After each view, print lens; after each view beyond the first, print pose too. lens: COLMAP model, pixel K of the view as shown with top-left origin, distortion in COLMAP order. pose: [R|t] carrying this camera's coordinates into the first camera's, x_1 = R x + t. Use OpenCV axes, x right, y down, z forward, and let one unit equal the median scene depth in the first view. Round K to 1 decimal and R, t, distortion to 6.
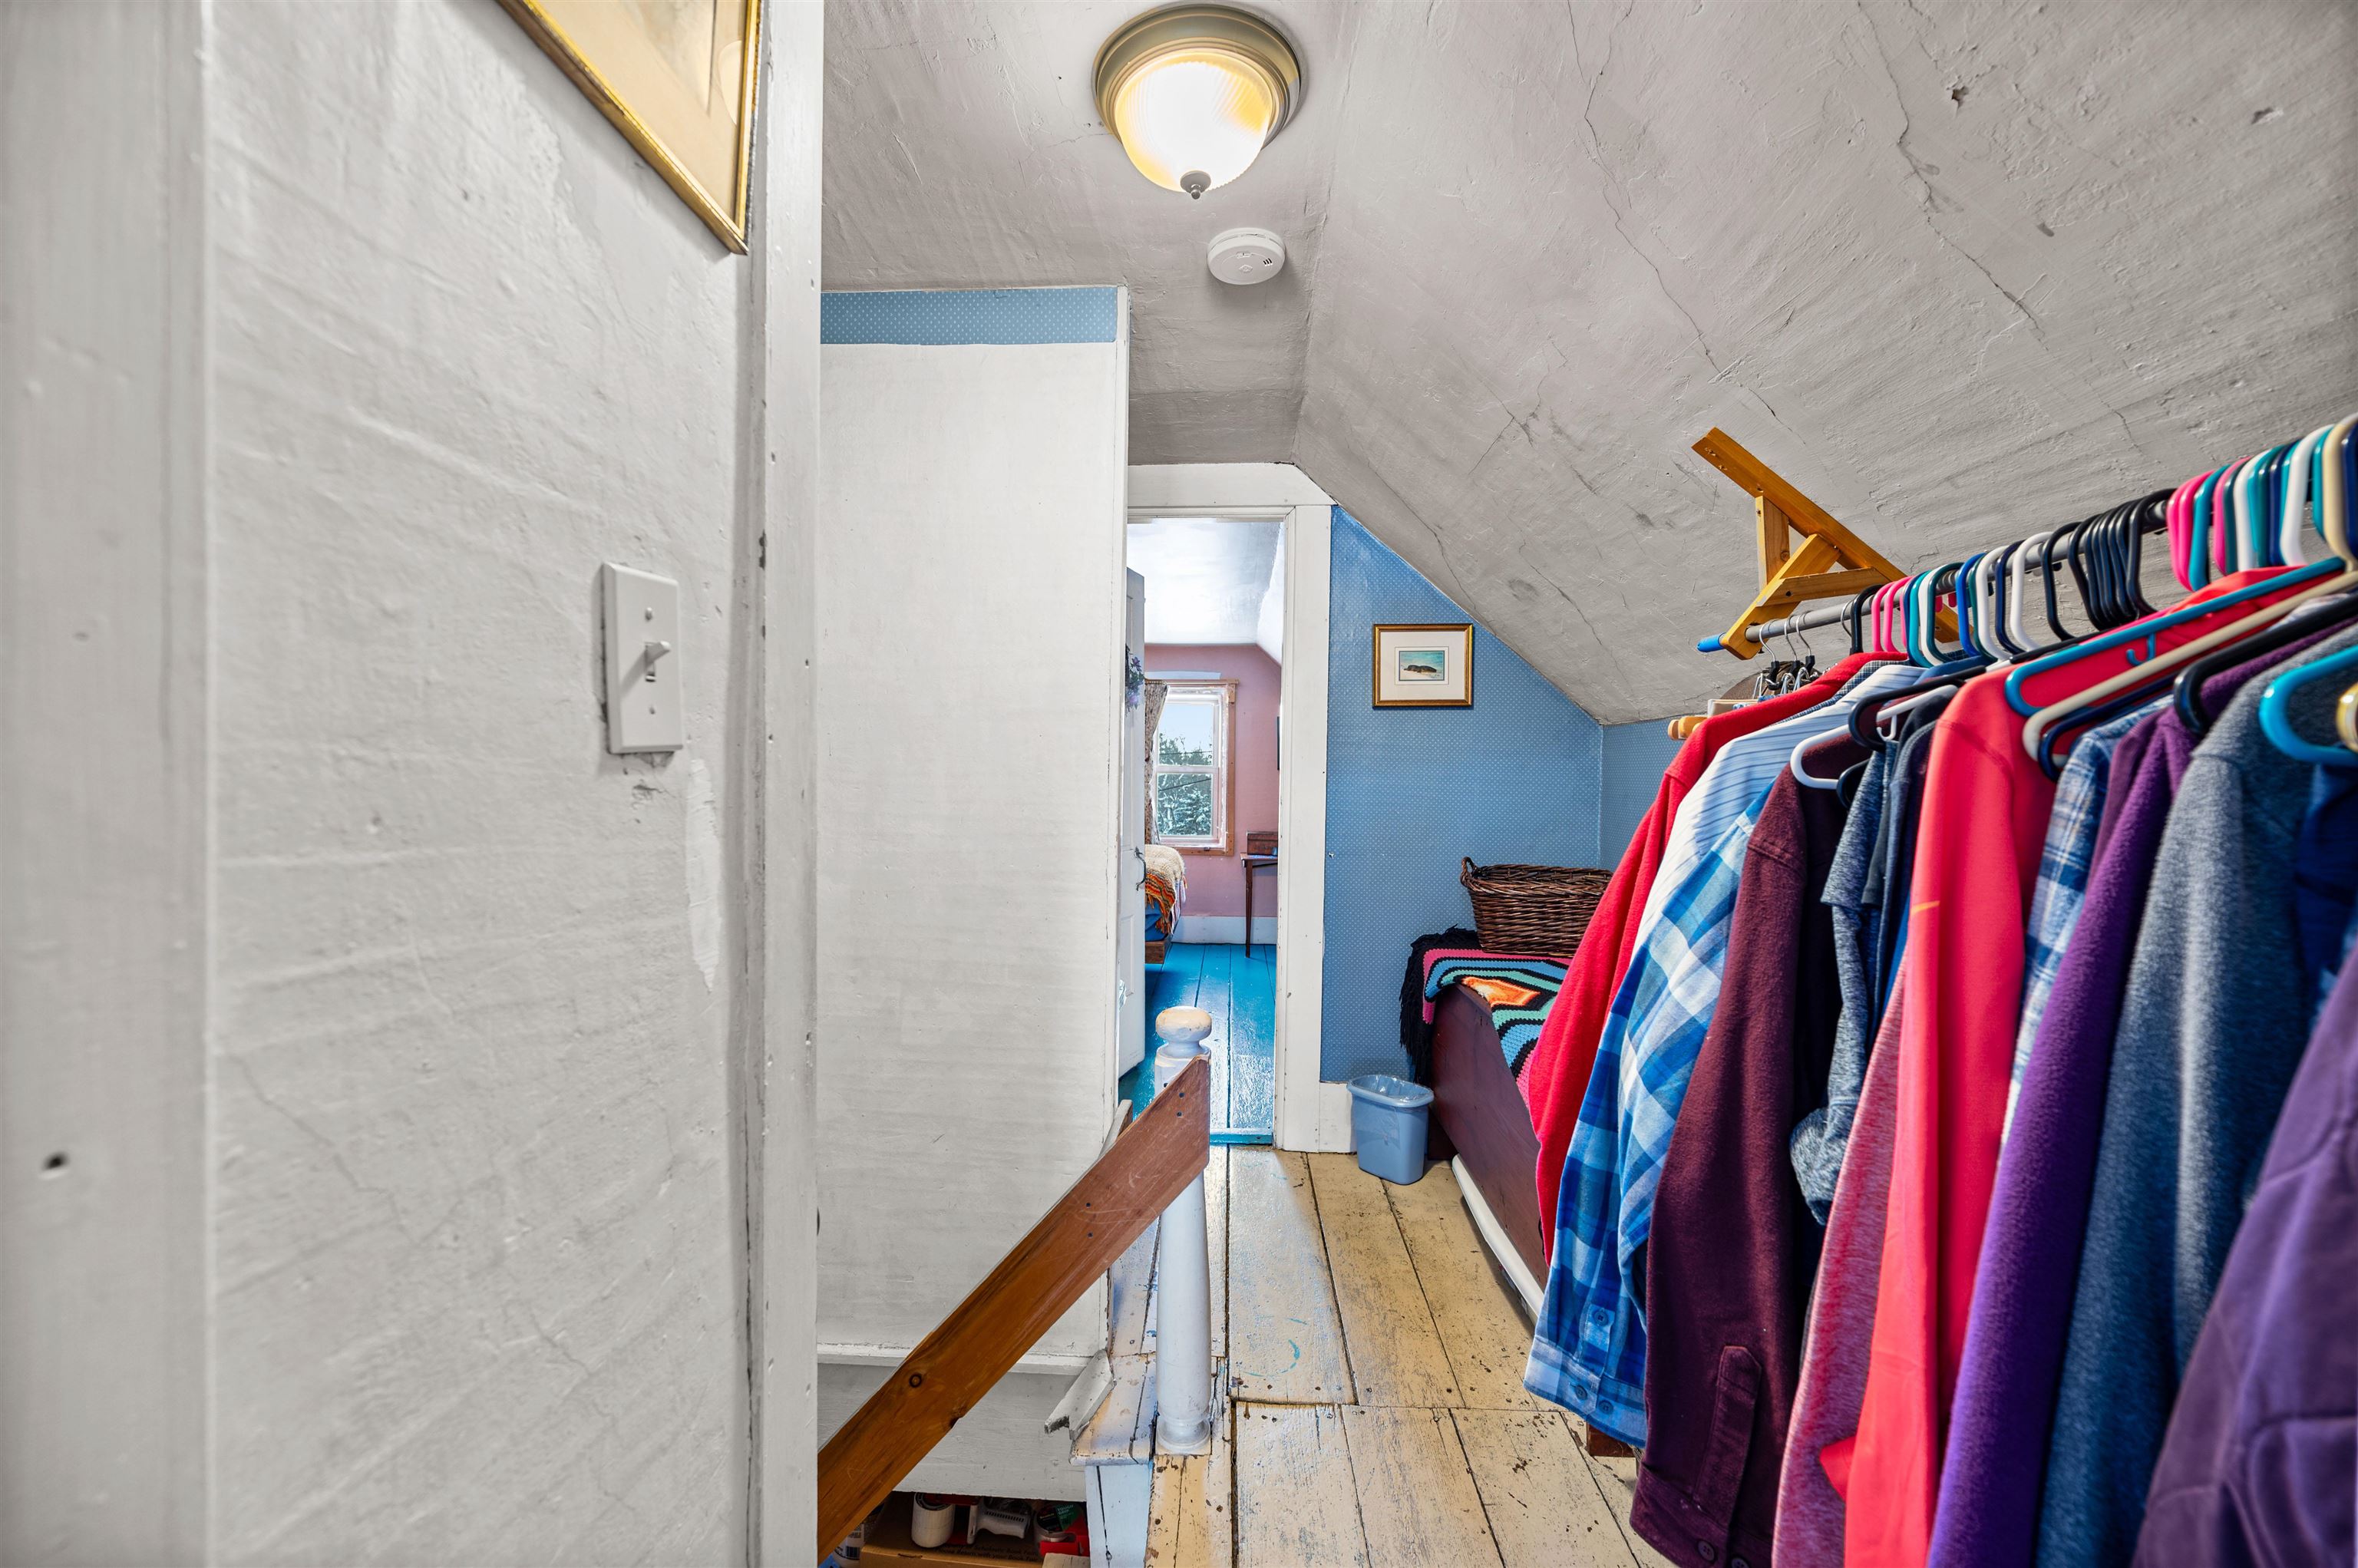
lens RADIAL K [[931.4, 0, 1177.9], [0, 931.4, 781.9], [0, 0, 1]] dist [-0.002440, 0.000102]
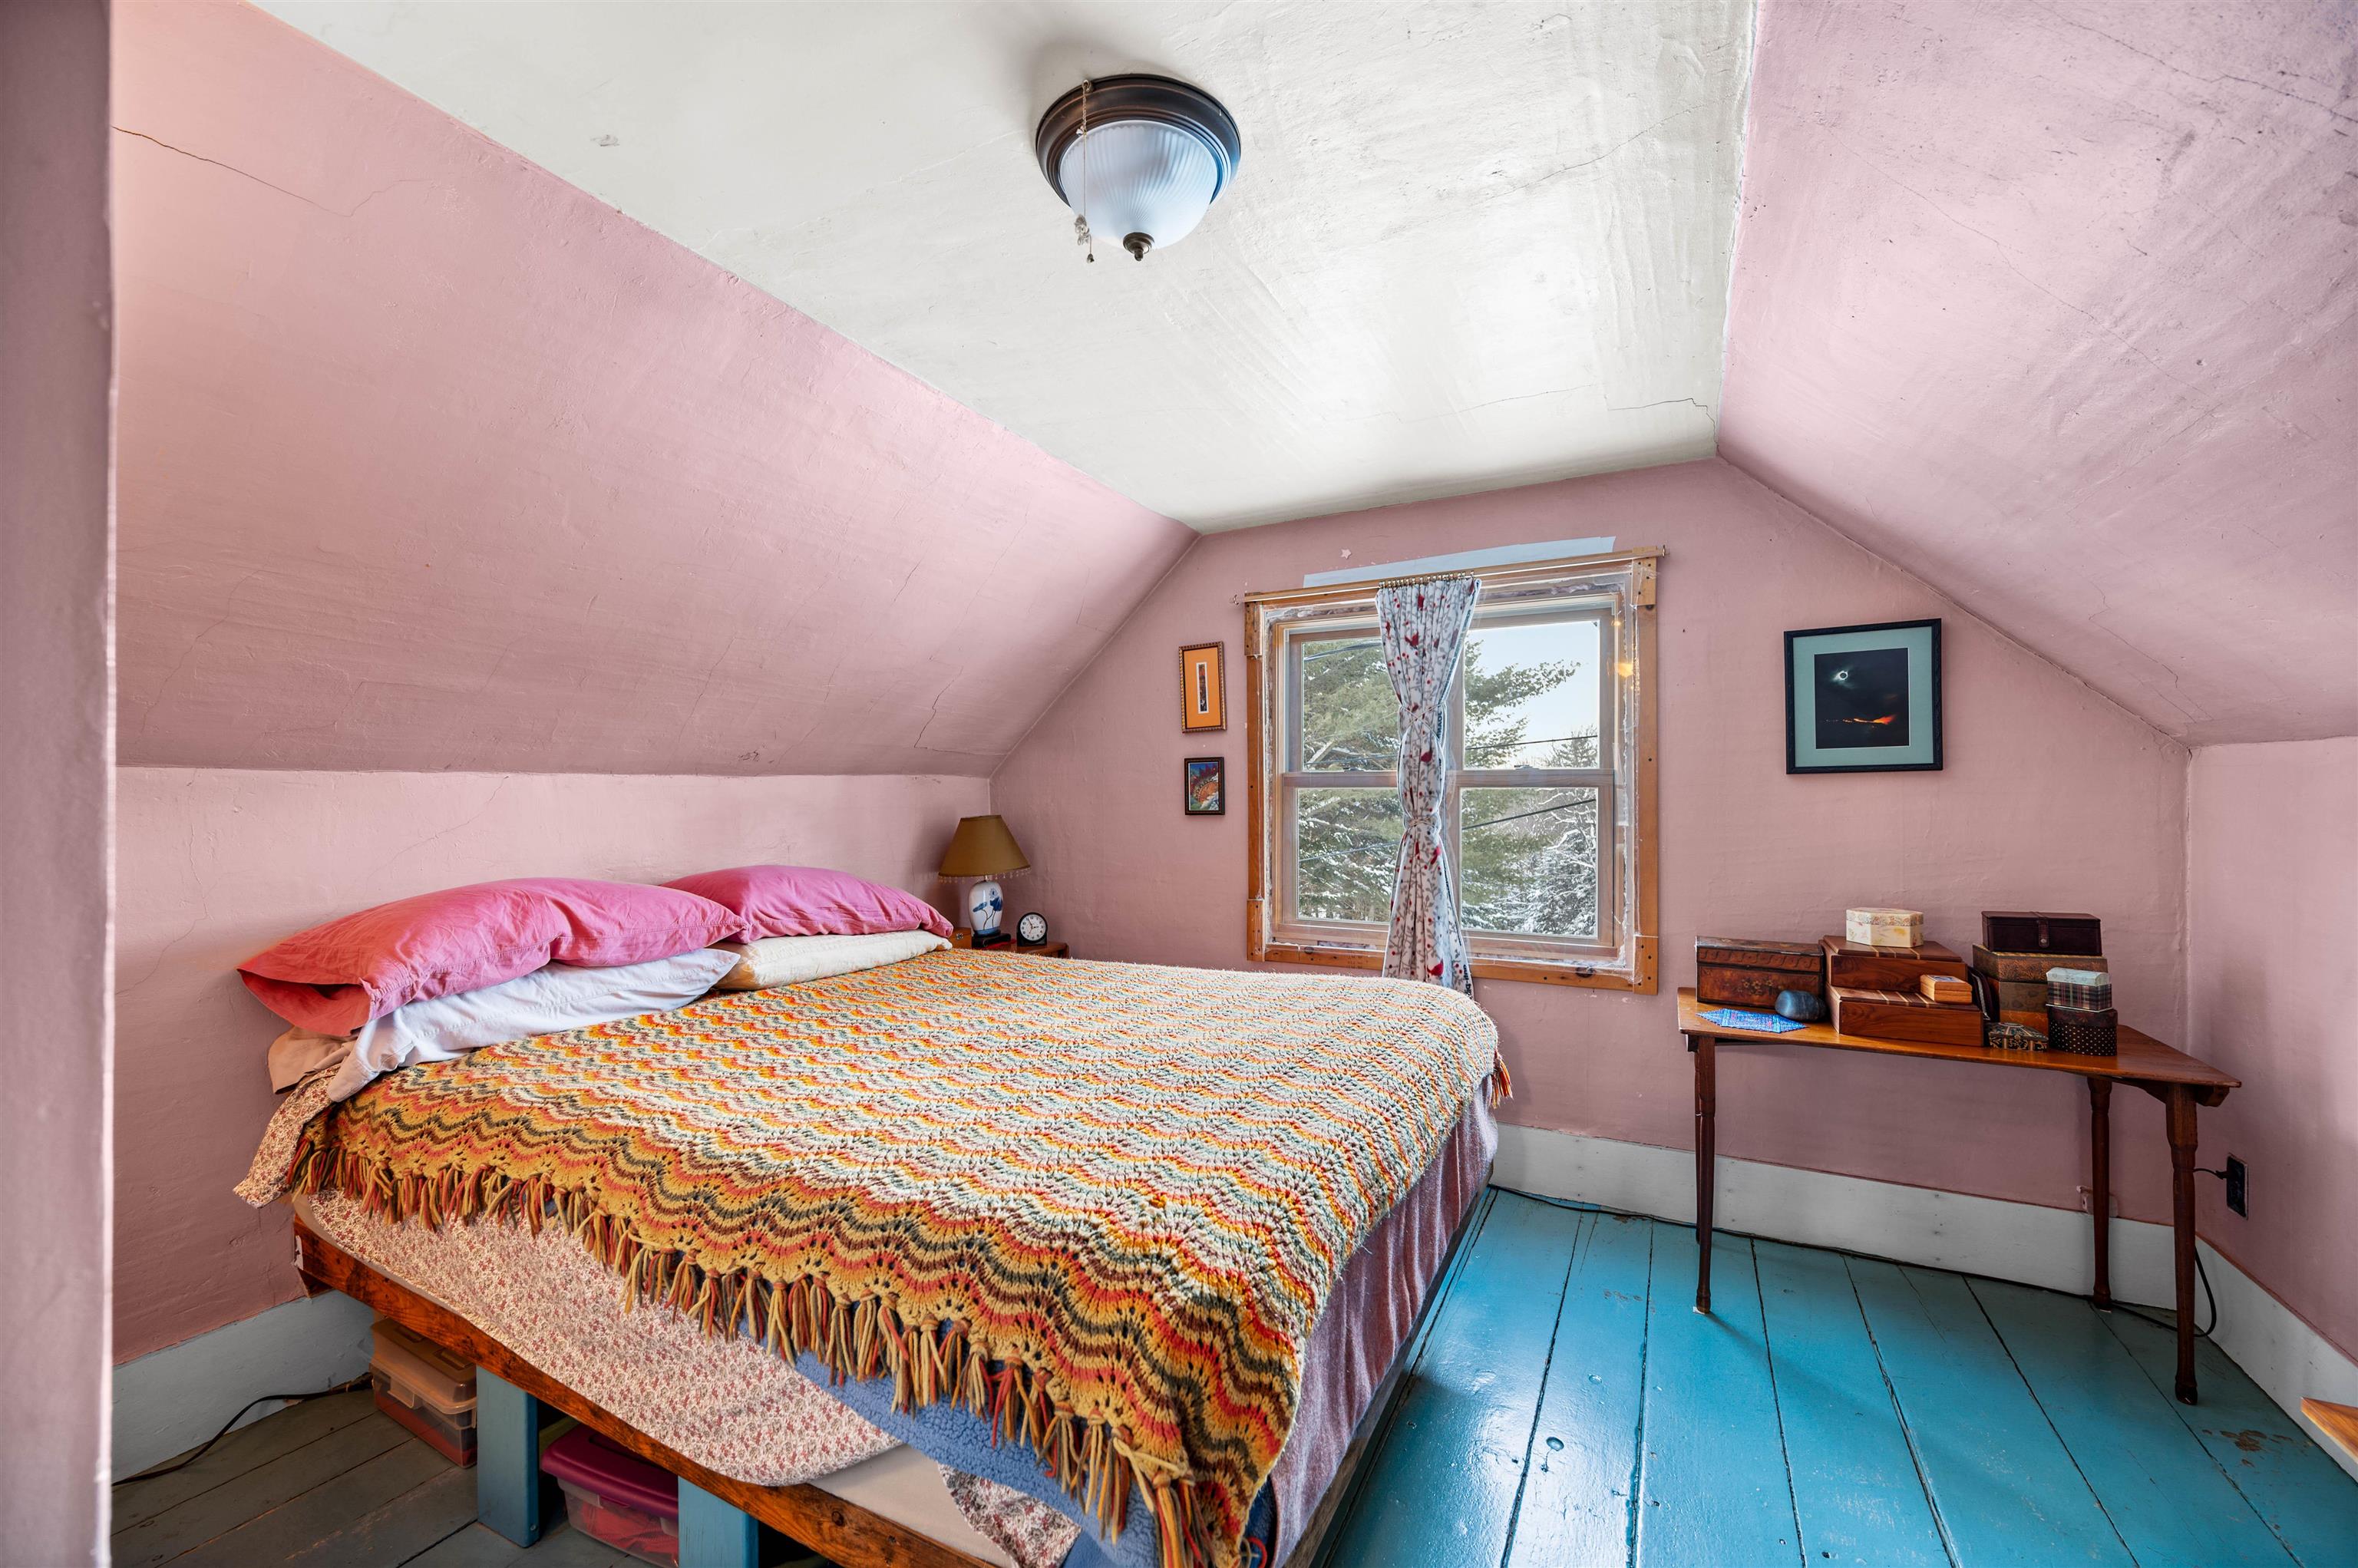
lens RADIAL K [[931.4, 0, 1171.3], [0, 931.4, 788.2], [0, 0, 1]] dist [-0.002440, 0.000102]
pose [[0.902931, -0.011066, -0.429643, 0.048687], [0.008309, 0.999931, -0.008293, -0.007315], [0.429706, 0.003918, 0.902961, 0.611924]]
